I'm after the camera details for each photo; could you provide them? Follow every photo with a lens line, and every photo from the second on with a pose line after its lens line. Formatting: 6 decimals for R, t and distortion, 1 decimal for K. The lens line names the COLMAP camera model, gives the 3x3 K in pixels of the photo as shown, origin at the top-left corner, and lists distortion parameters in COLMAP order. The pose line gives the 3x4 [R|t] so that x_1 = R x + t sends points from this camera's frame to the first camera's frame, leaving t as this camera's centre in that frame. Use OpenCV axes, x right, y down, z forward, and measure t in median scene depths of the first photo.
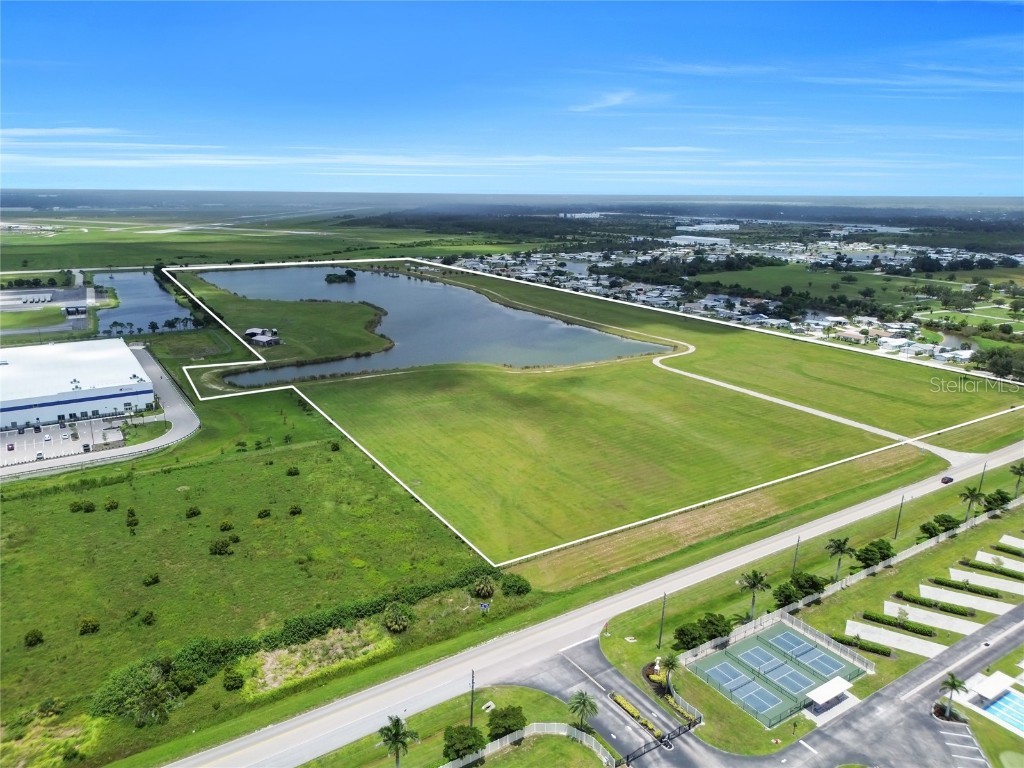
lens RADIAL K [[730.3, 0, 505.0], [0, 730.3, 381.8], [0, 0, 1]] dist [0.010217, -0.001389]
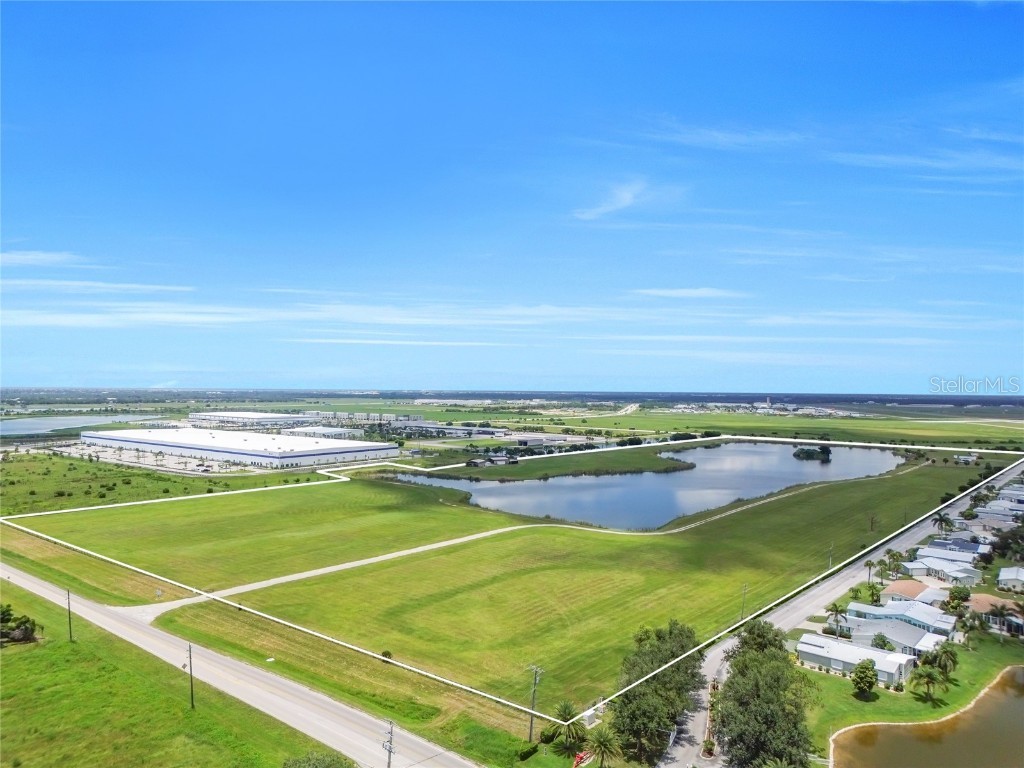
lens RADIAL K [[730.3, 0, 505.0], [0, 730.3, 381.8], [0, 0, 1]] dist [0.010217, -0.001389]
pose [[0.318048, -0.010862, -0.948012, 1.325931], [-0.249187, 0.963820, -0.094643, -0.130441], [0.914741, 0.266333, 0.303835, 0.968372]]
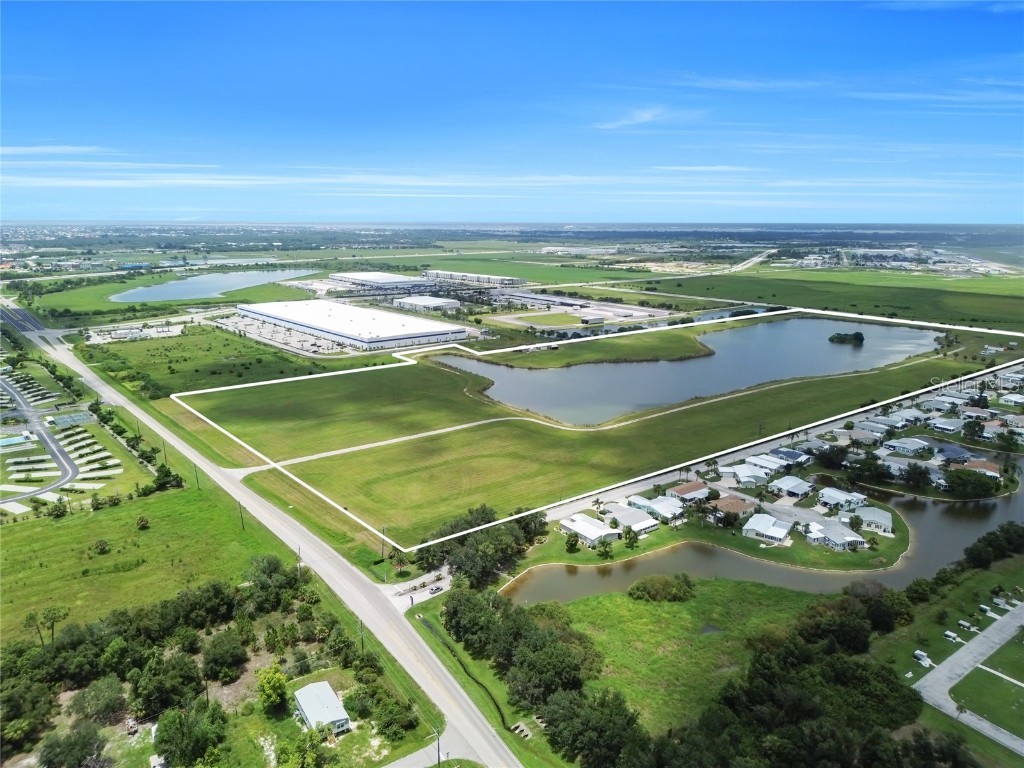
lens RADIAL K [[730.3, 0, 505.0], [0, 730.3, 381.8], [0, 0, 1]] dist [0.010217, -0.001389]
pose [[0.117904, 0.210661, -0.970423, 1.779253], [-0.255456, 0.950784, 0.175361, -0.379128], [0.959604, 0.227225, 0.165916, 1.115216]]
